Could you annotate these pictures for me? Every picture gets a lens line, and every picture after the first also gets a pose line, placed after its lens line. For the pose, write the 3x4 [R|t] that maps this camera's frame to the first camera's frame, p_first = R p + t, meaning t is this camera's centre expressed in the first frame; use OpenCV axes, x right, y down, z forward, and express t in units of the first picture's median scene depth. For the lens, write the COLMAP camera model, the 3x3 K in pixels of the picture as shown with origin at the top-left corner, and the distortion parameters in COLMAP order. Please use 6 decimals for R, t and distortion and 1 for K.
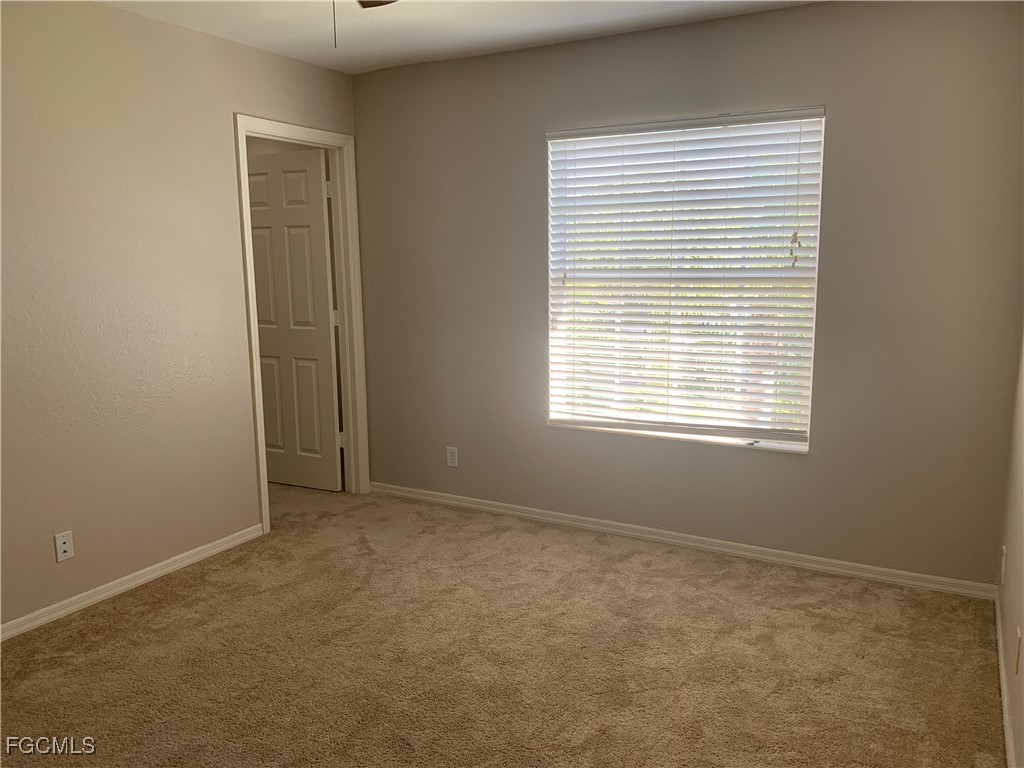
lens RADIAL K [[789.0, 0, 514.3], [0, 789.0, 381.8], [0, 0, 1]] dist [0.077564, -0.120759]
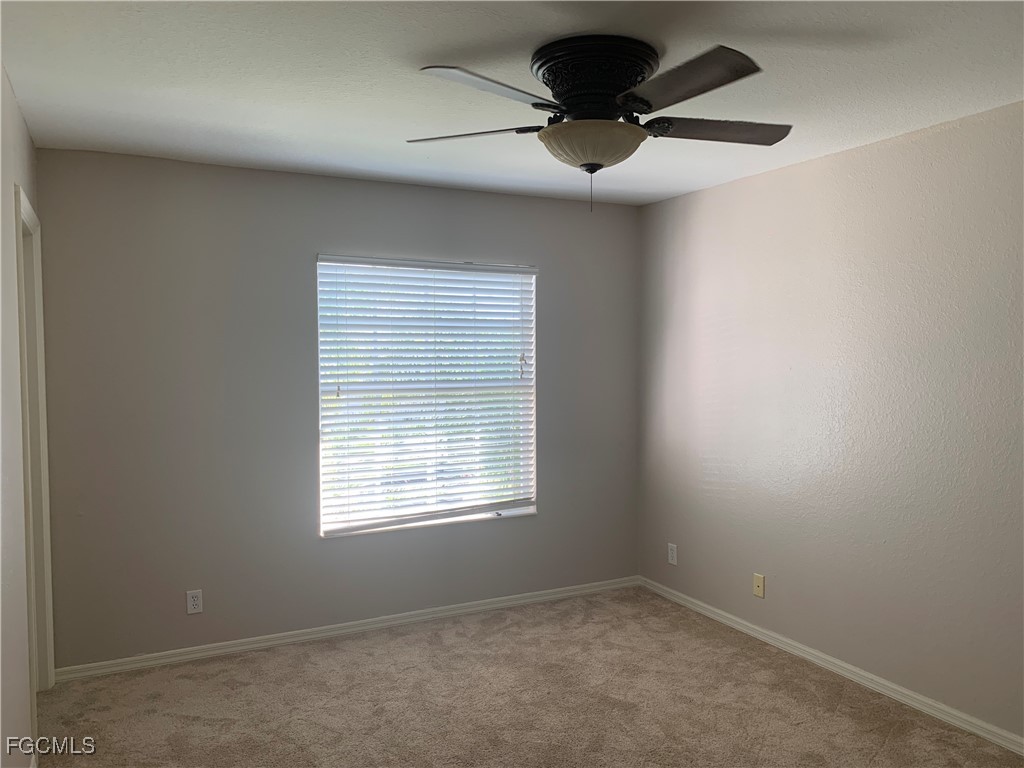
lens RADIAL K [[789.0, 0, 514.3], [0, 789.0, 381.8], [0, 0, 1]] dist [0.077564, -0.120759]
pose [[0.559258, -0.018163, 0.828795, -0.722846], [0.133375, 0.988707, -0.068333, -0.042965], [-0.818194, 0.148756, 0.555365, 0.237908]]
